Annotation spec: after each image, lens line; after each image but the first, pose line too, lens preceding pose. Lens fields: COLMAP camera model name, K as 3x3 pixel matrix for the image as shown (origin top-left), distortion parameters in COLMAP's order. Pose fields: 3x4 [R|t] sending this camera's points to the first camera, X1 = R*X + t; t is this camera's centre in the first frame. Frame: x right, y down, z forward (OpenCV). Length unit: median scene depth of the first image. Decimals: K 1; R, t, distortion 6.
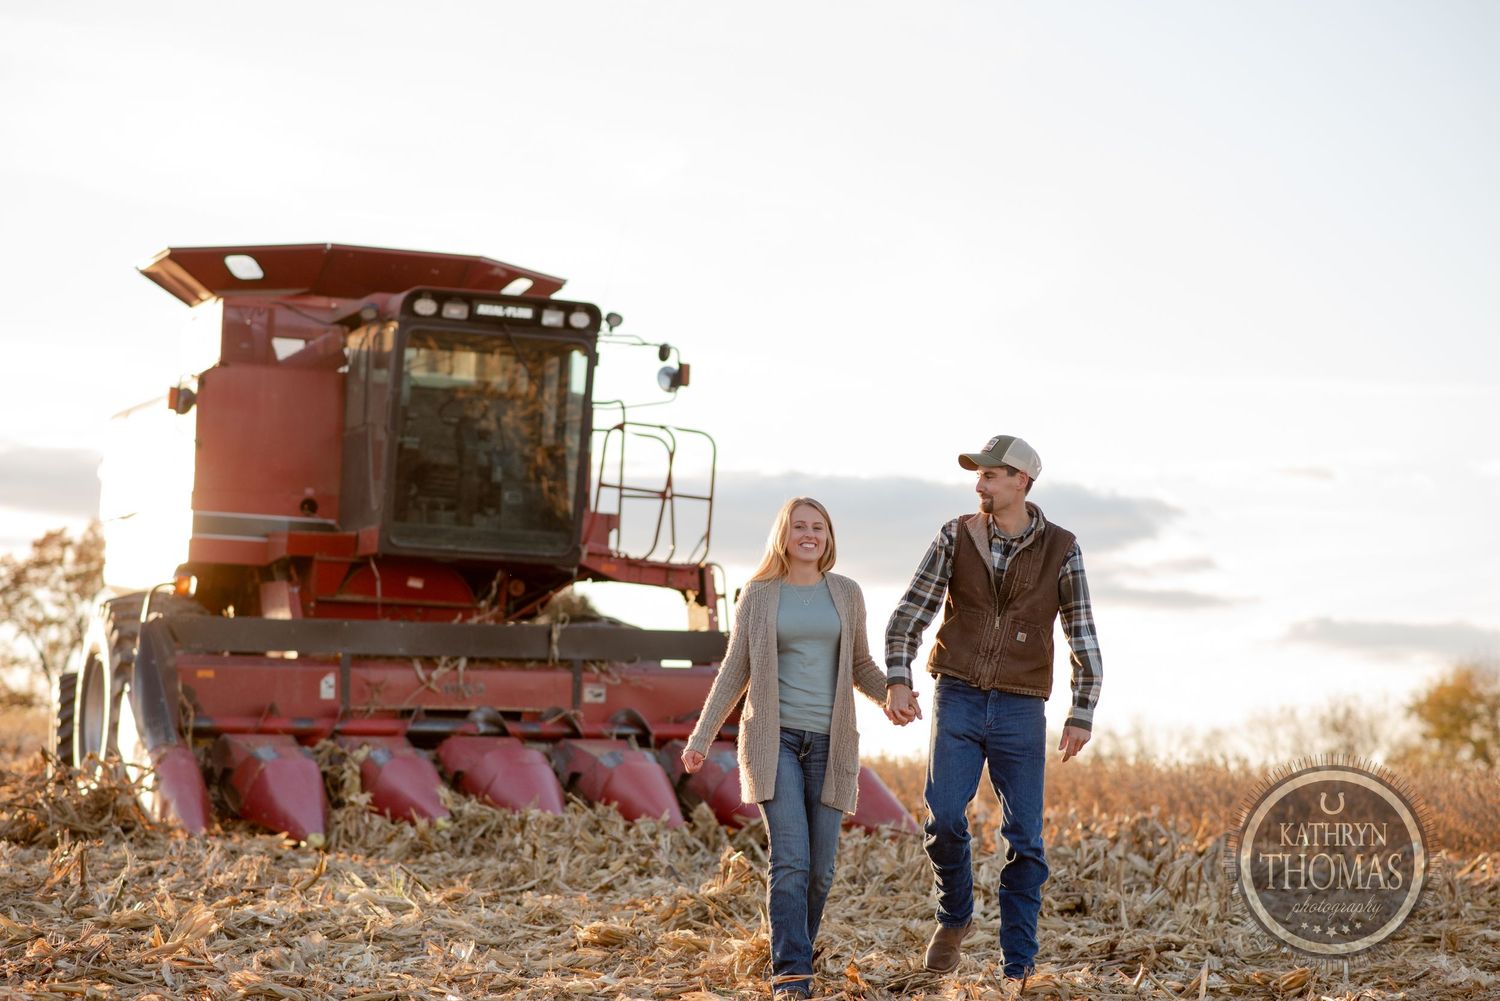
lens RADIAL K [[3607.2, 0, 748.5], [0, 3607.2, 497.2], [0, 0, 1]] dist [0.067839, -0.021049]
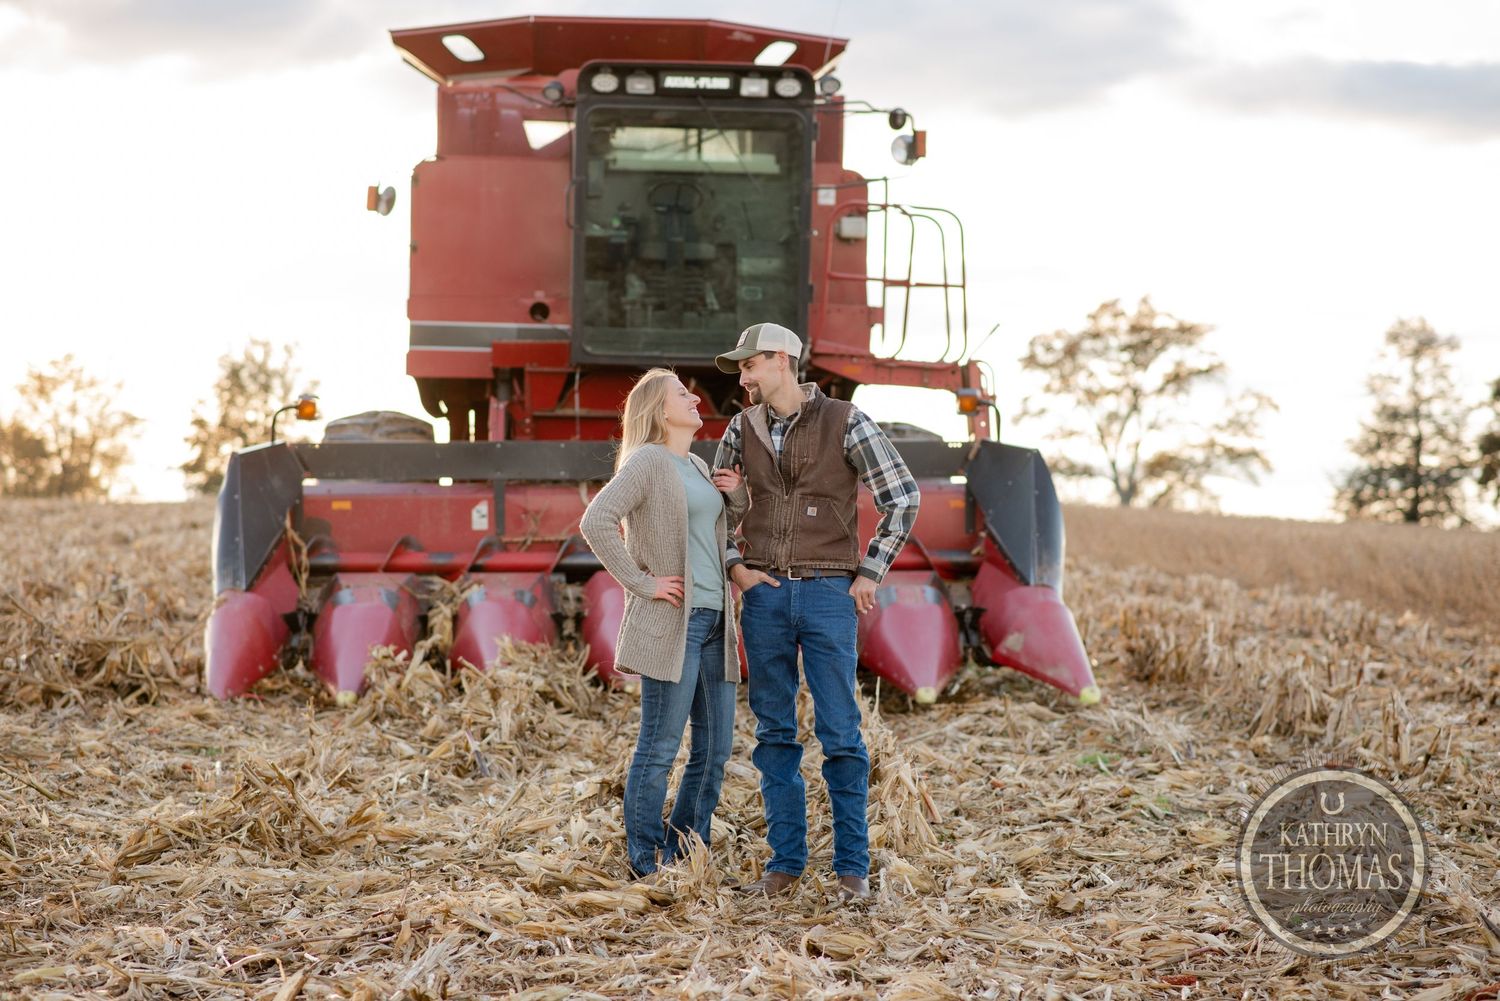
lens RADIAL K [[3607.2, 0, 748.5], [0, 3607.2, 497.2], [0, 0, 1]] dist [0.067839, -0.021049]
pose [[0.948278, -0.019168, -0.316861, 0.219025], [0.040141, 0.997403, 0.059796, -0.002930], [0.314892, -0.069423, 0.946585, 0.165654]]
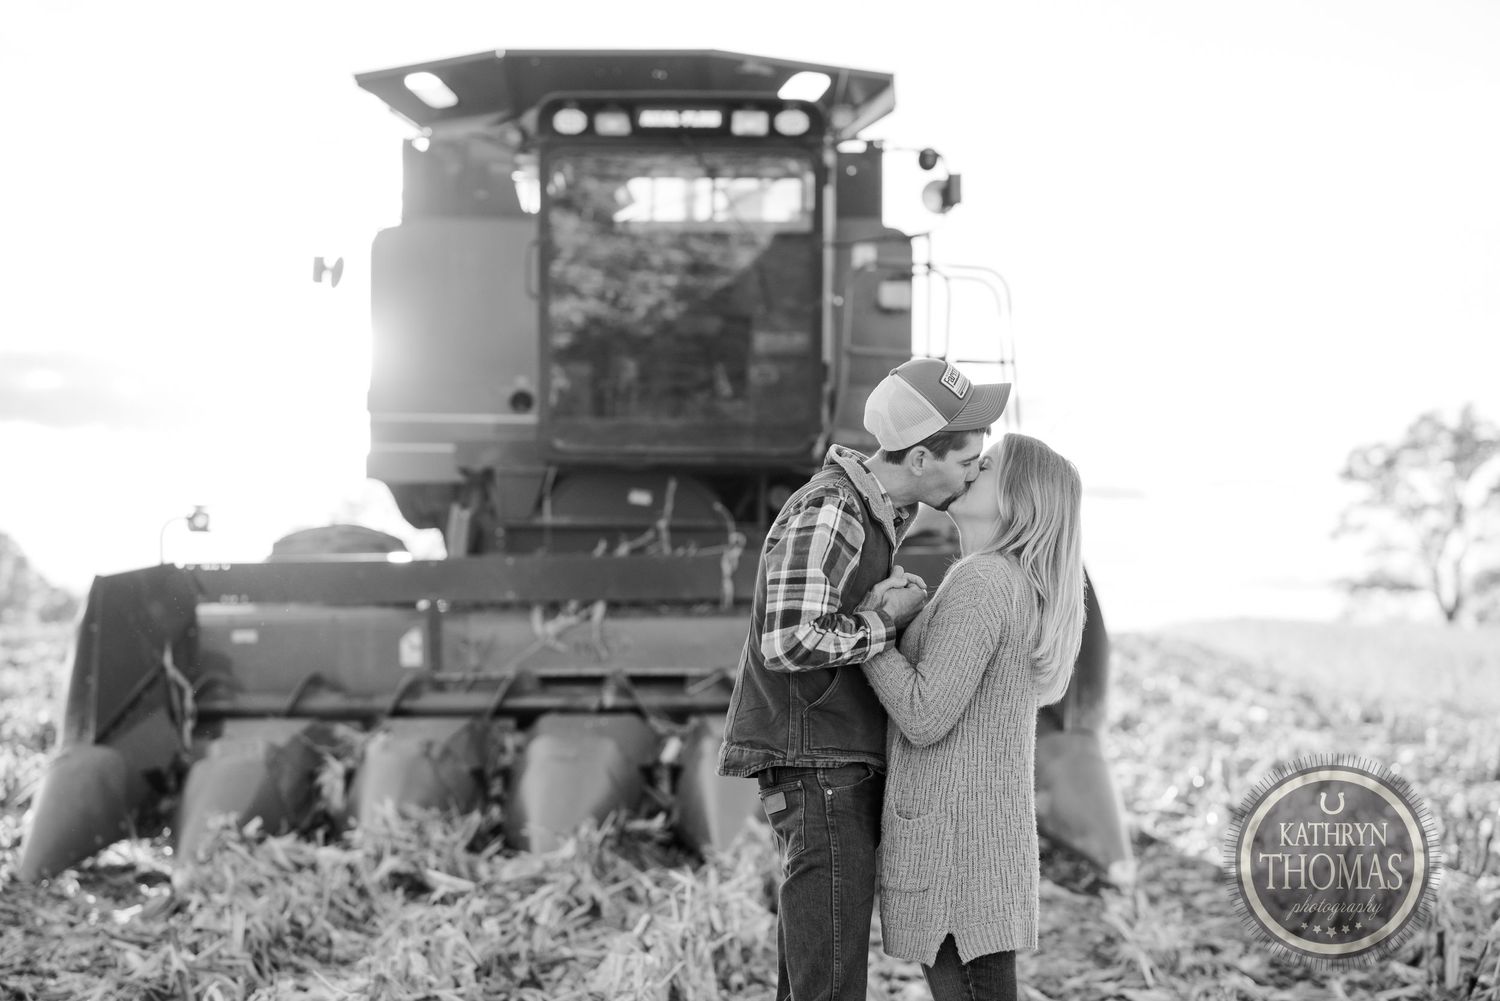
lens RADIAL K [[3607.2, 0, 748.5], [0, 3607.2, 497.2], [0, 0, 1]] dist [0.067839, -0.021049]
pose [[0.914029, -0.040196, -0.403652, 0.232062], [0.053579, 0.998323, 0.021911, 0.008935], [0.402094, -0.041654, 0.914650, 0.339555]]
